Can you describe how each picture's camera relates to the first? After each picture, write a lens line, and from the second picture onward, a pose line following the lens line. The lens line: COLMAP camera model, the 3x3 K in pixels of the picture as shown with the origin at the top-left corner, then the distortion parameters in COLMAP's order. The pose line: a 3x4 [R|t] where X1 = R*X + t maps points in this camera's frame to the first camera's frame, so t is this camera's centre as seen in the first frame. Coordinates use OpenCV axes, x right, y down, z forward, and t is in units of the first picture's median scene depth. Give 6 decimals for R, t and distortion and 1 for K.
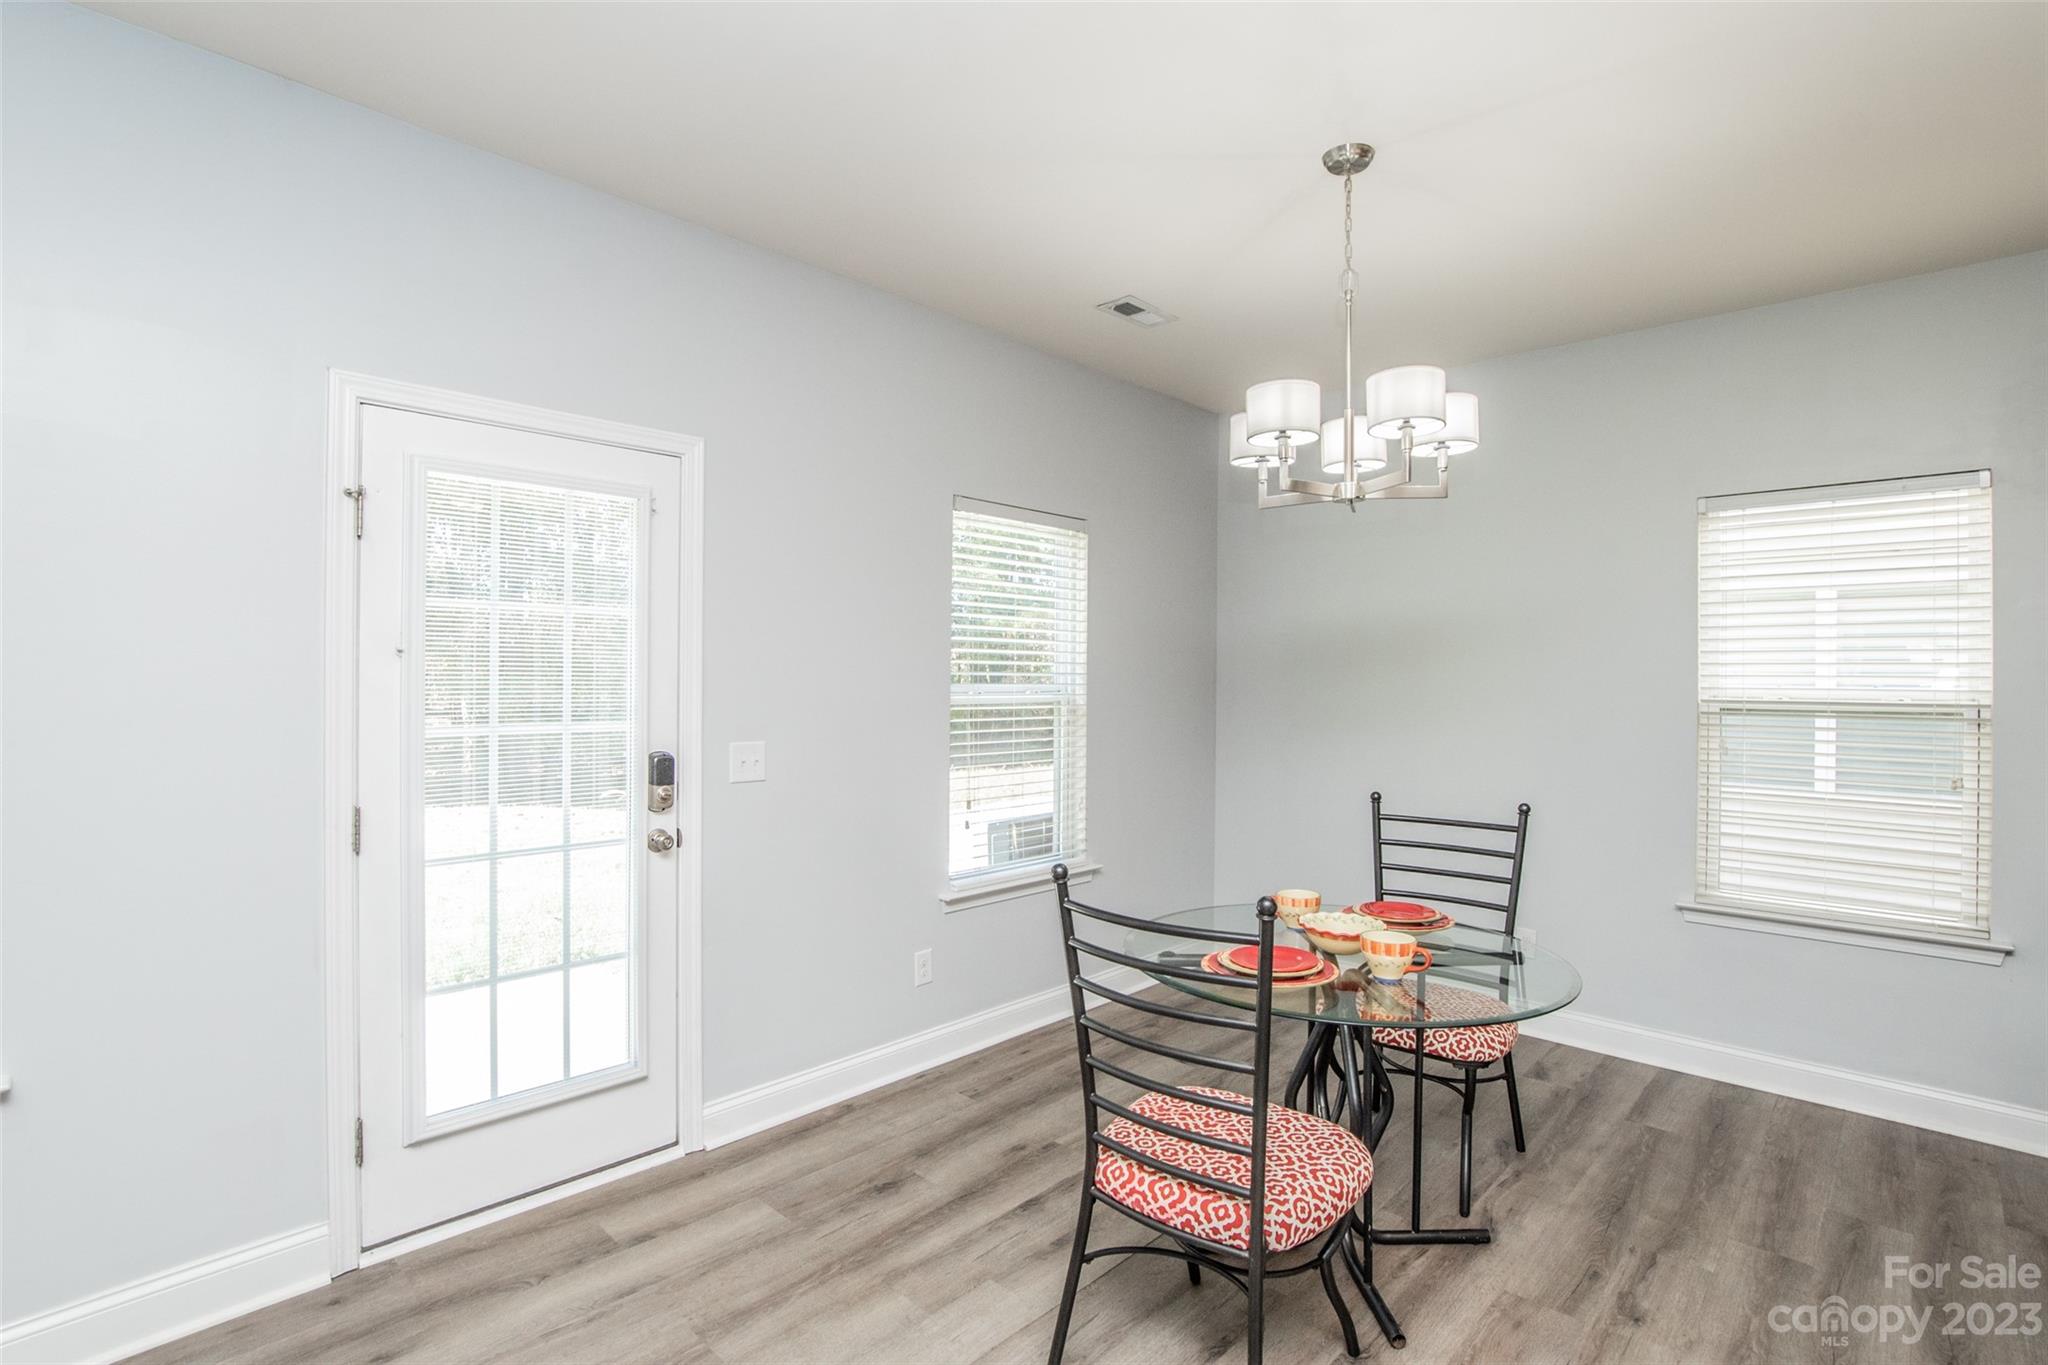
lens RADIAL K [[979.7, 0, 1021.8], [0, 979.7, 684.0], [0, 0, 1]] dist [-0.028422, -0.000221]
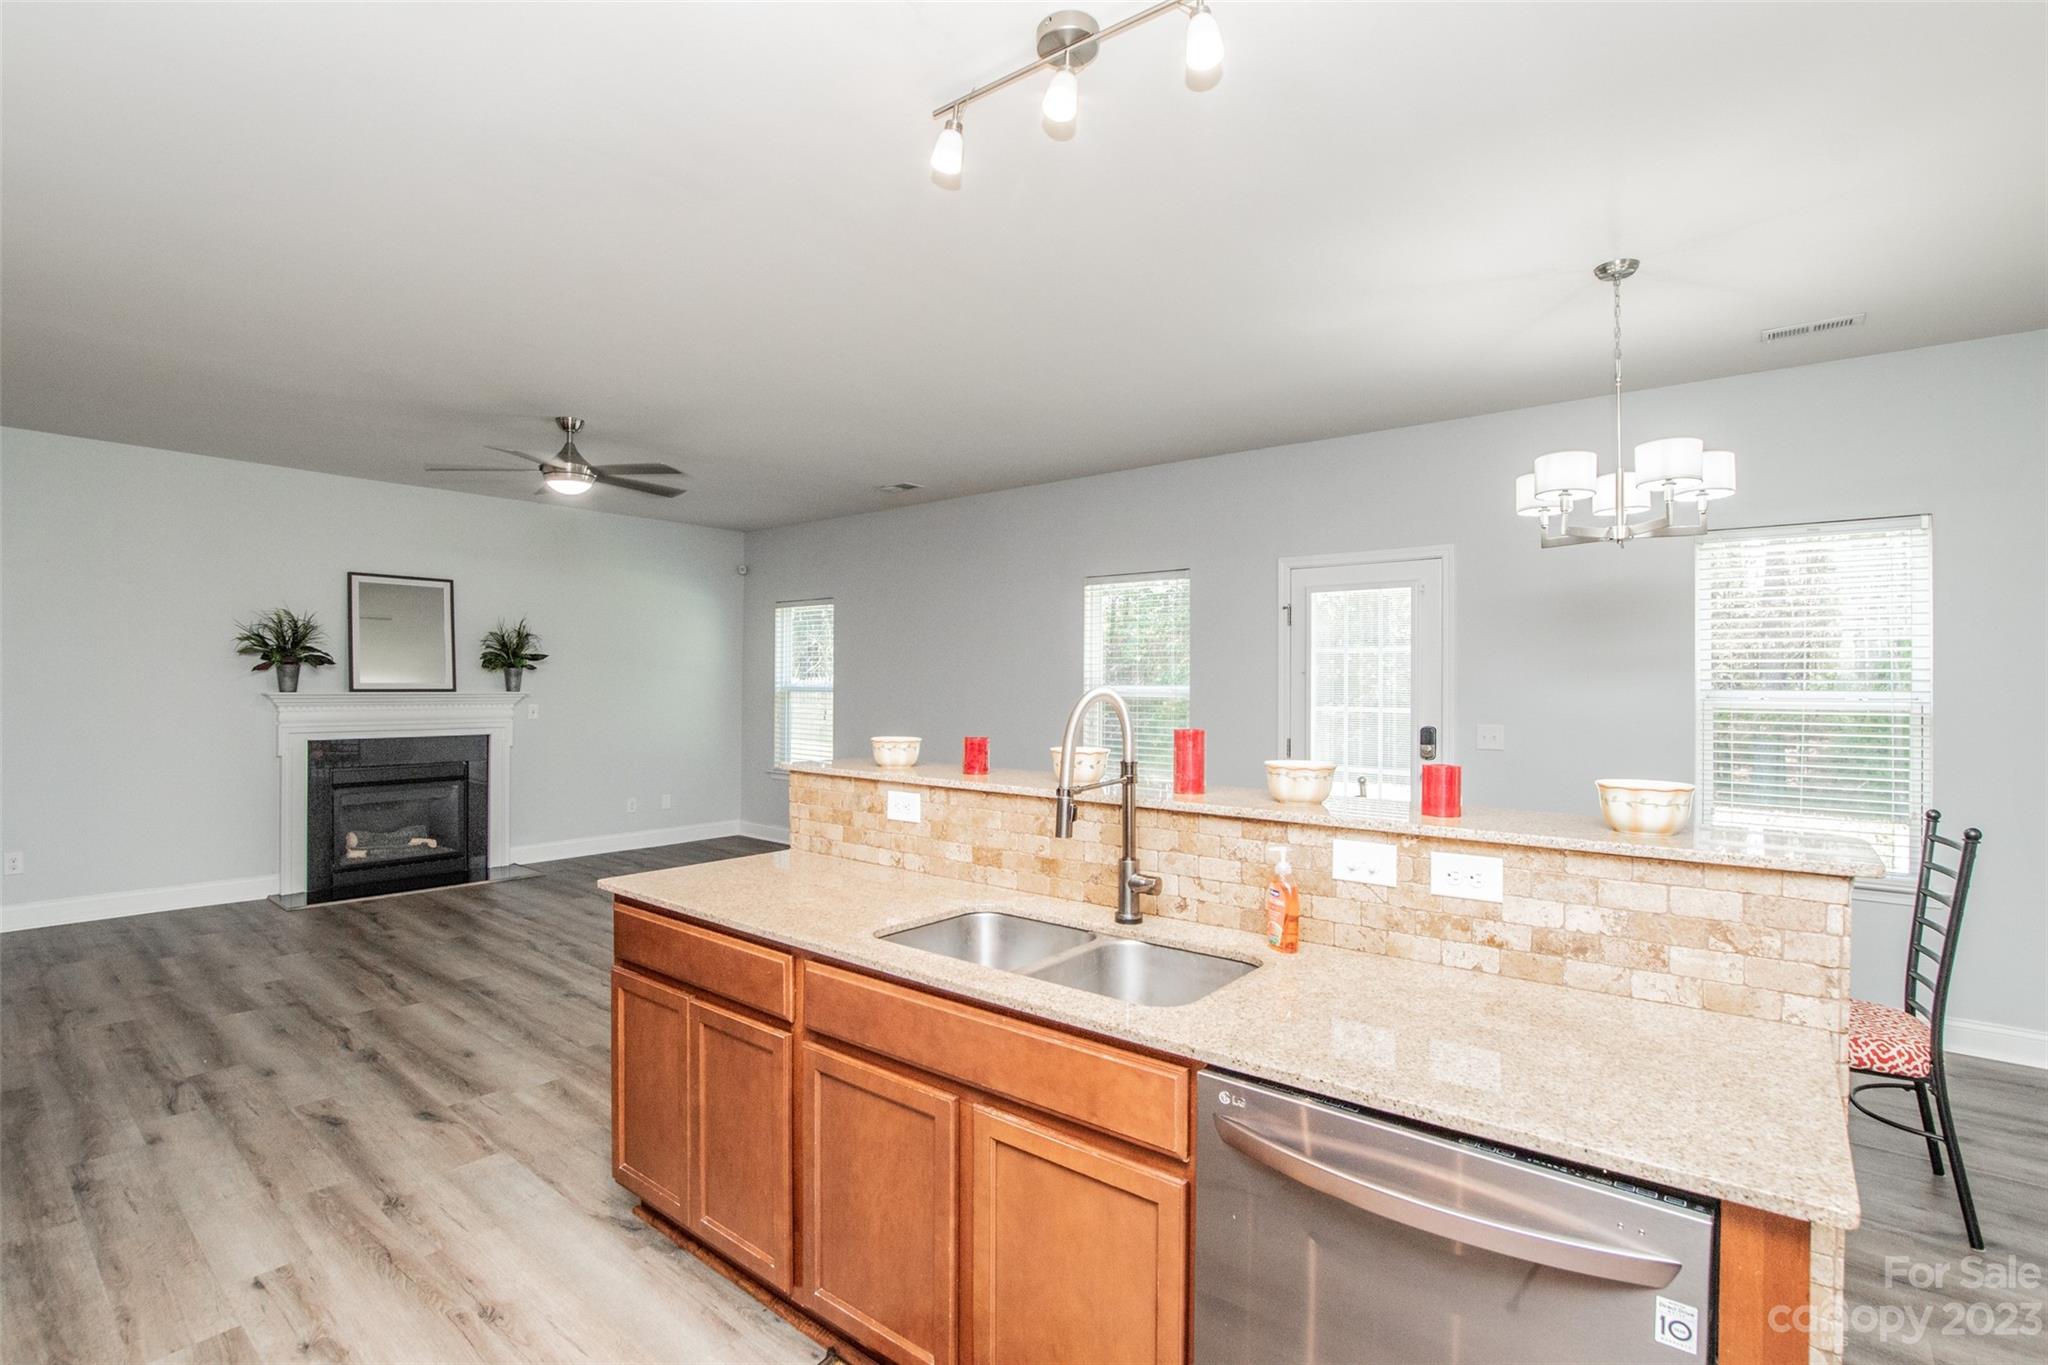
lens RADIAL K [[953.6, 0, 1005.7], [0, 953.6, 678.3], [0, 0, 1]] dist [-0.037242, 0.006237]
pose [[0.065610, -0.012657, -0.997765, 1.308861], [-0.012531, 0.999830, -0.013507, 0.015628], [0.997767, 0.013389, 0.065440, 0.113853]]
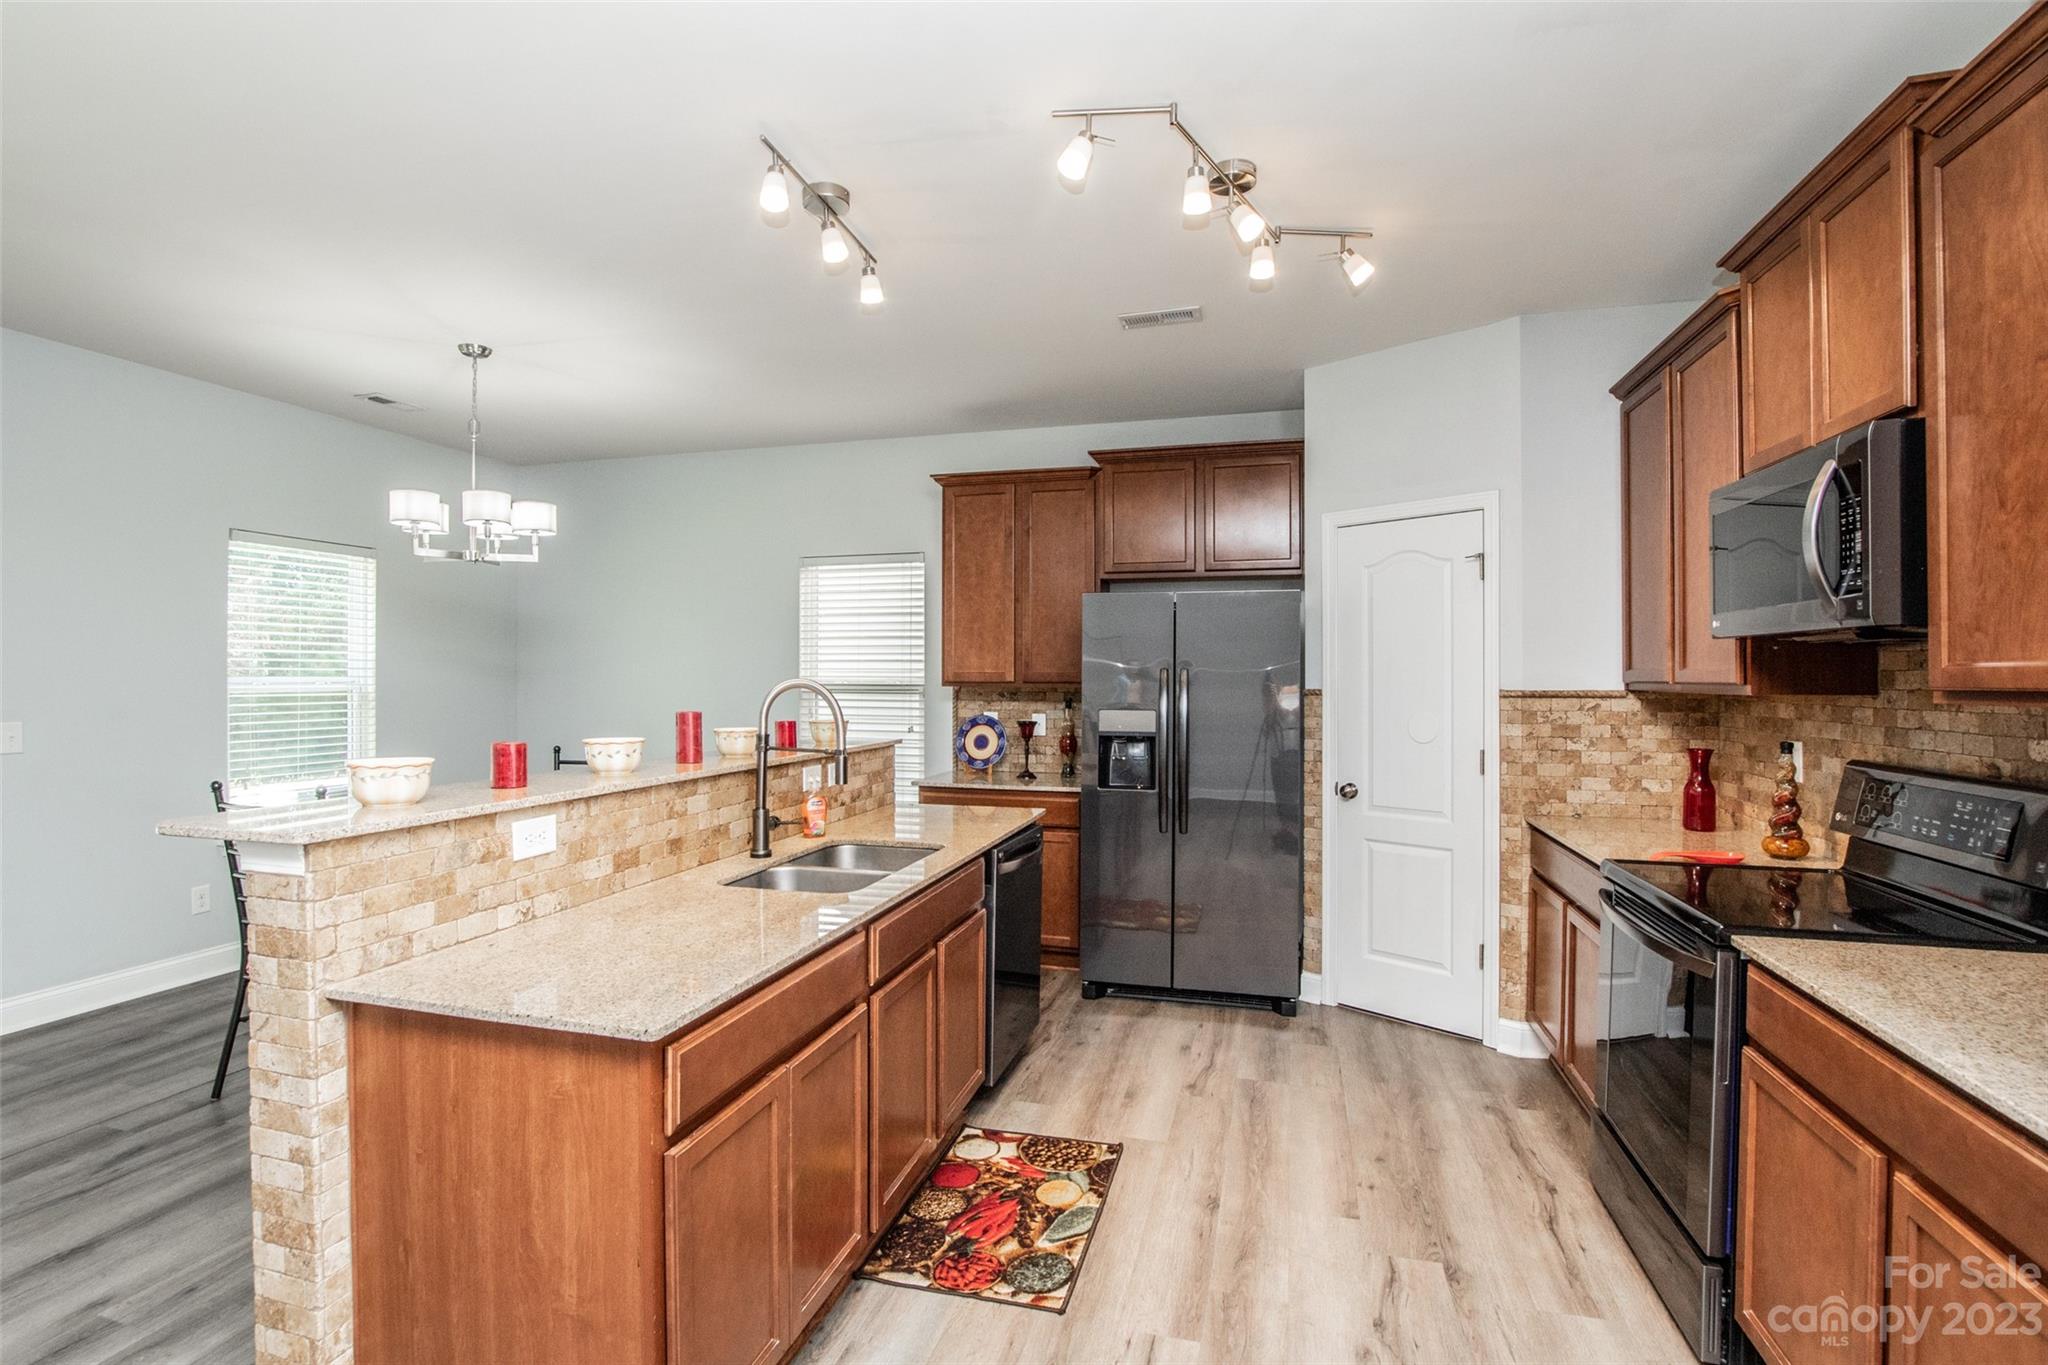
lens RADIAL K [[953.6, 0, 1015.3], [0, 953.6, 679.5], [0, 0, 1]] dist [-0.037242, 0.006237]
pose [[0.886117, -0.006410, 0.463418, 0.356991], [0.006952, 0.999976, 0.000538, 0.014132], [-0.463410, 0.002745, 0.886140, -0.719318]]
